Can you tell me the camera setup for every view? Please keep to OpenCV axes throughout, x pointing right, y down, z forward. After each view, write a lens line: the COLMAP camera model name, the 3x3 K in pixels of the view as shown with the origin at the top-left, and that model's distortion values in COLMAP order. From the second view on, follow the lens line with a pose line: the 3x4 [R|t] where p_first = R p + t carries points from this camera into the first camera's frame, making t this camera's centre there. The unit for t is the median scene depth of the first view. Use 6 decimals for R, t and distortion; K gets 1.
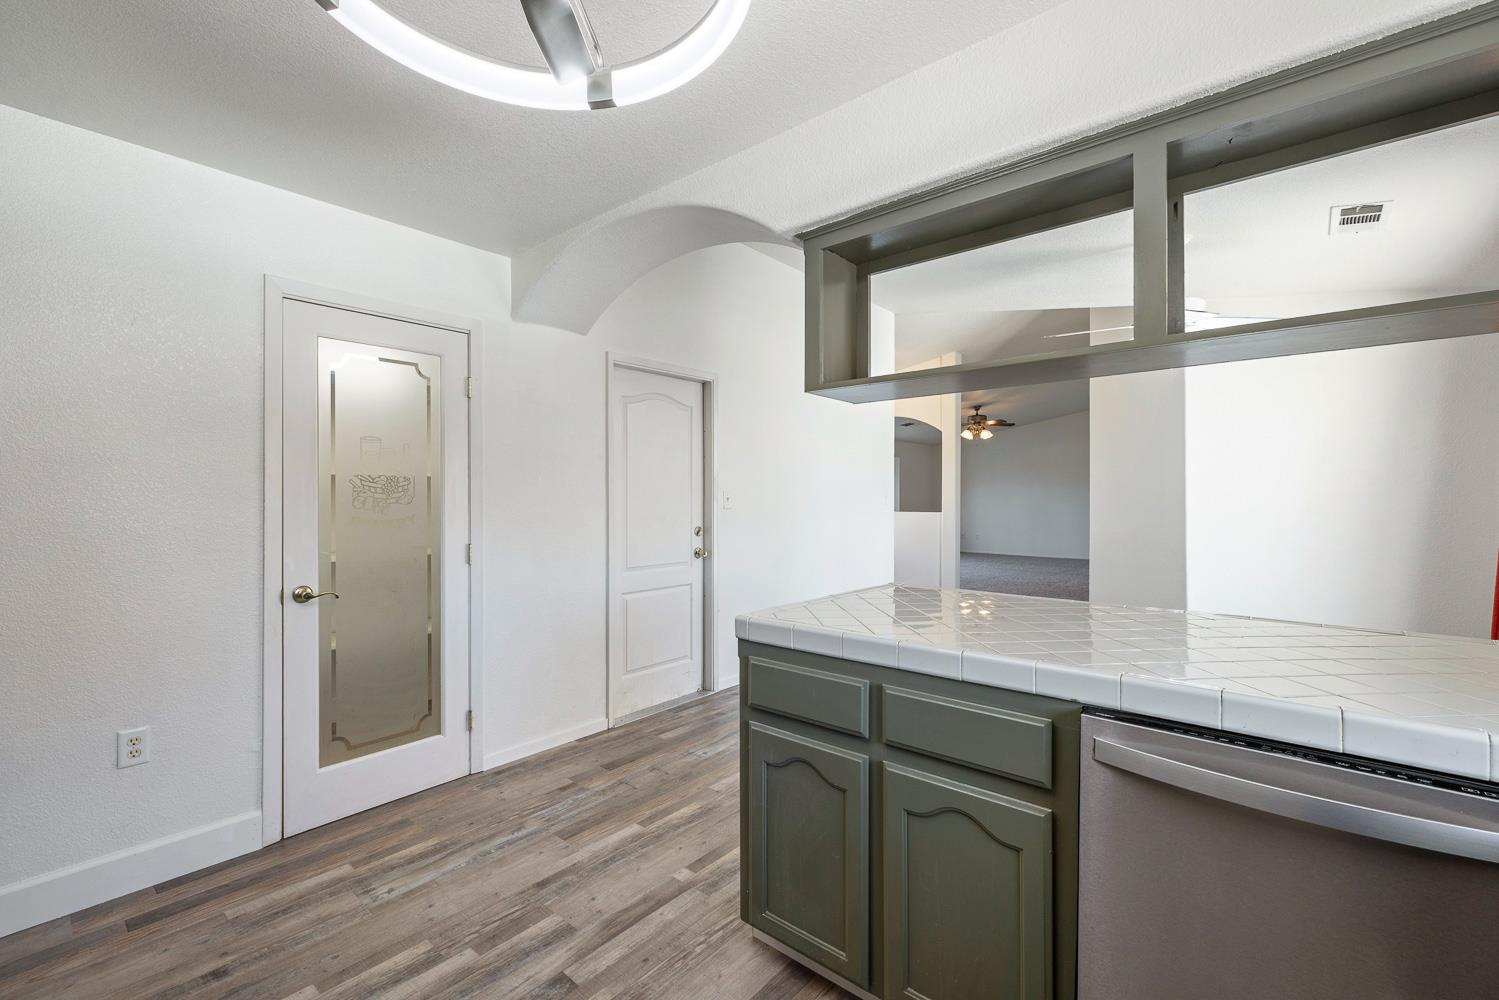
lens RADIAL K [[638.8, 0, 746.8], [0, 638.8, 494.5], [0, 0, 1]] dist [-0.000116, 0.000132]
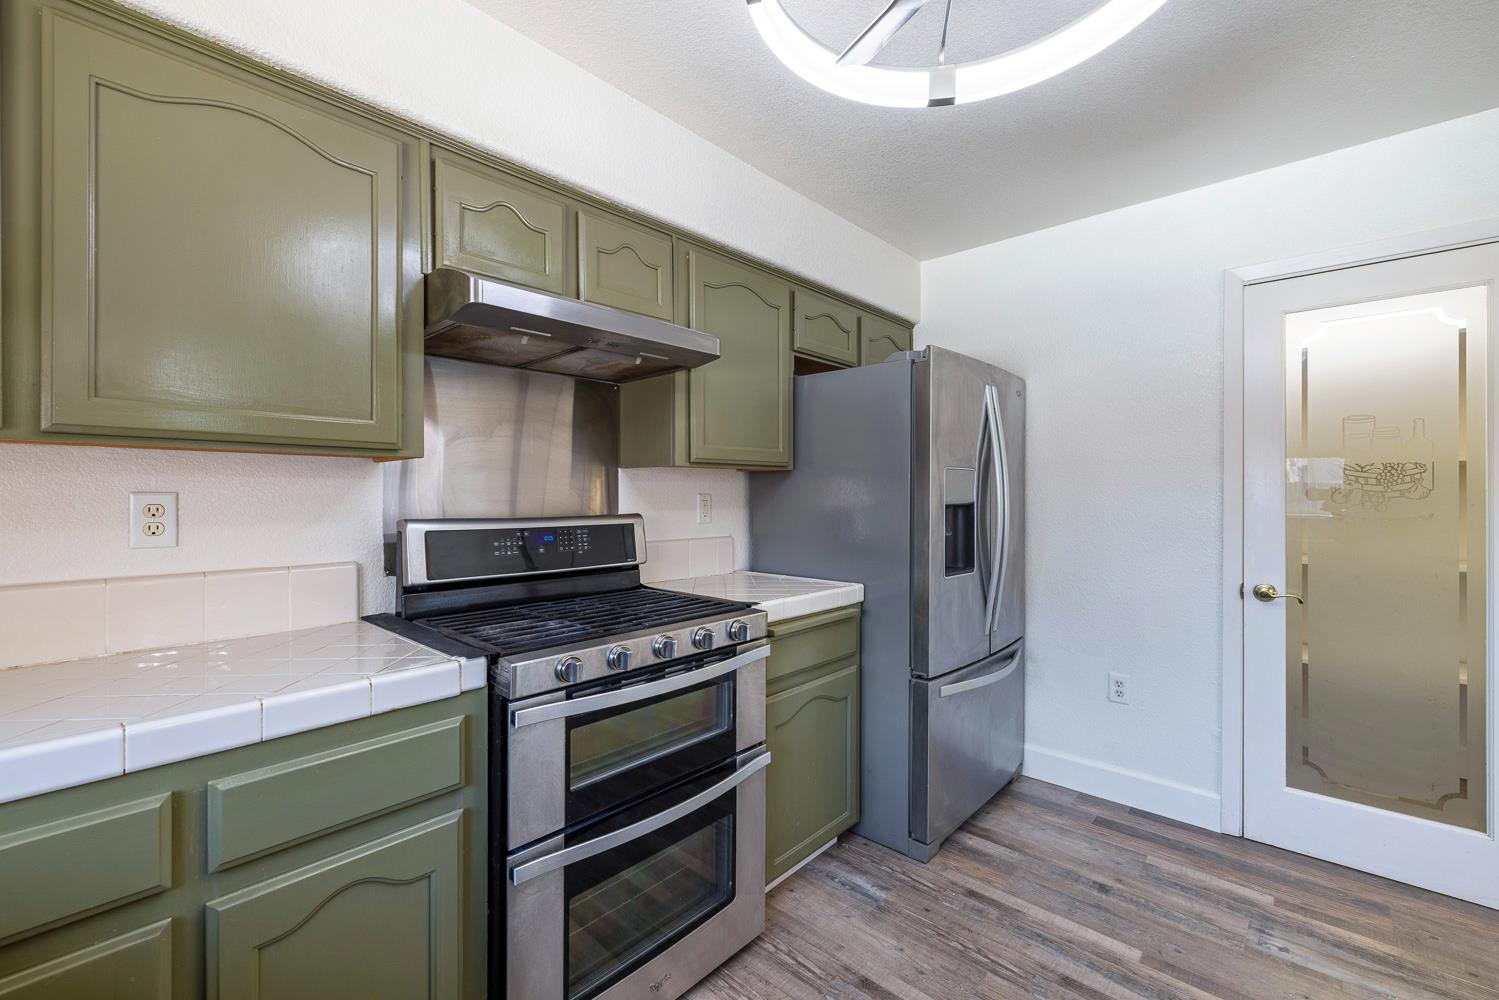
lens RADIAL K [[631.3, 0, 753.7], [0, 631.3, 491.3], [0, 0, 1]] dist [-0.001862, 0.000020]
pose [[-0.031012, -0.001379, -0.999518, 0.286596], [0.002845, 0.999995, -0.001468, 0.006188], [0.999515, -0.002889, -0.031008, 0.298245]]
